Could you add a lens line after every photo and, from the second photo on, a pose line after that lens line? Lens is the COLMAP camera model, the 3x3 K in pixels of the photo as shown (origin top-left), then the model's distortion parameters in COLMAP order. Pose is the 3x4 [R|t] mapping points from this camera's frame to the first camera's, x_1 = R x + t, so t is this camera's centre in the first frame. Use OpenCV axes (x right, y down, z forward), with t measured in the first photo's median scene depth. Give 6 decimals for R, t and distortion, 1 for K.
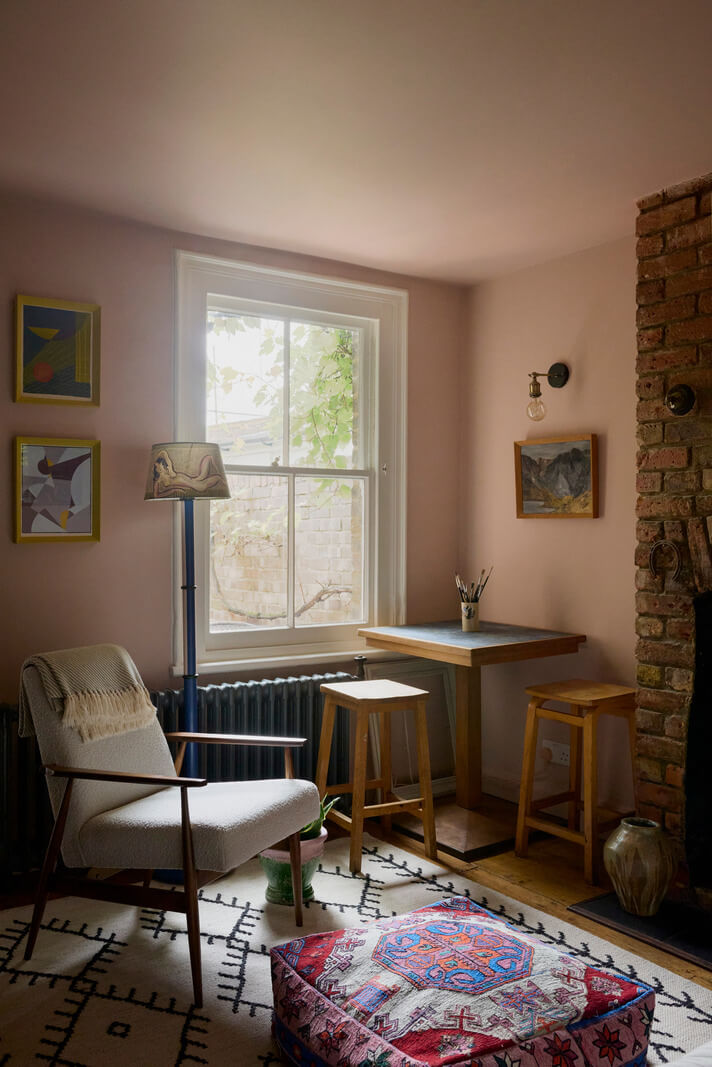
lens RADIAL K [[939.0, 0, 356.0], [0, 939.0, 533.5], [0, 0, 1]] dist [-0.058431, -0.001136]
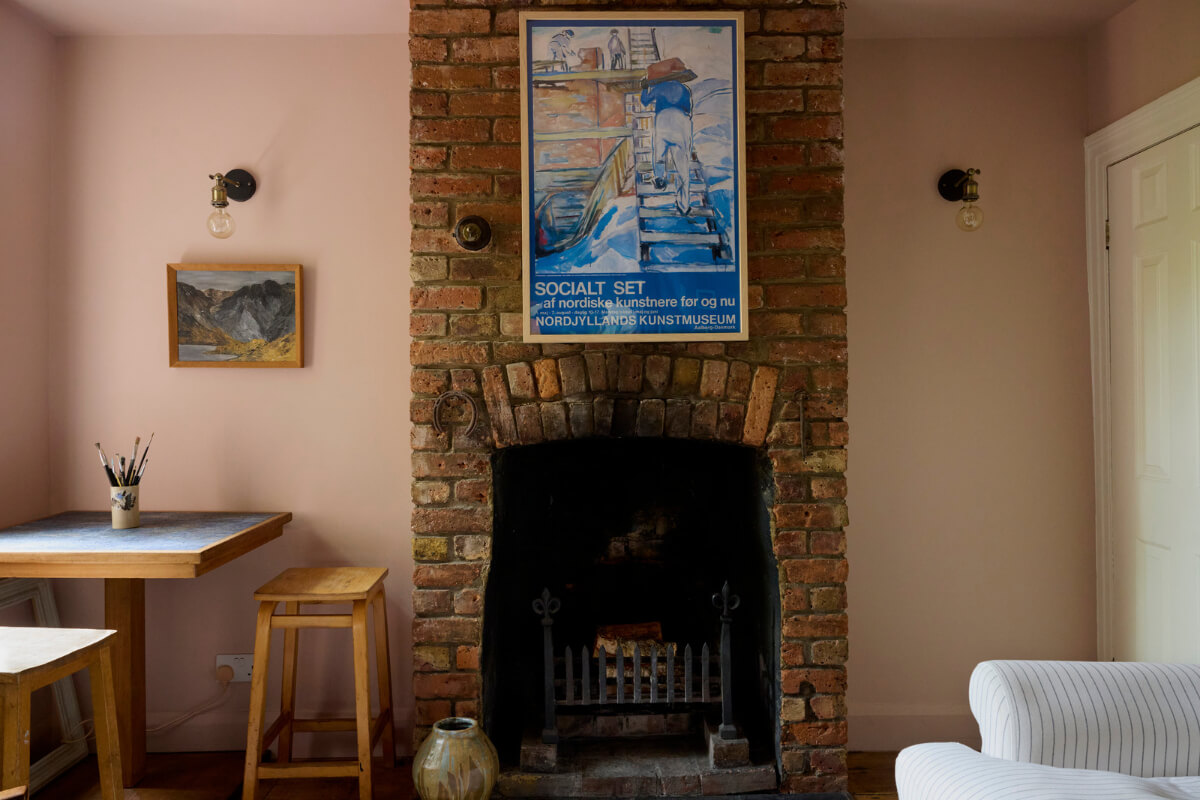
lens RADIAL K [[812.0, 0, 600.0], [0, 812.0, 400.0], [0, 0, 1]] dist [-0.000133, -0.046679]
pose [[0.540087, -0.005707, 0.841590, -0.233434], [0.010408, 0.999946, 0.000101, 0.016683], [-0.841545, 0.008705, 0.540117, 0.466980]]
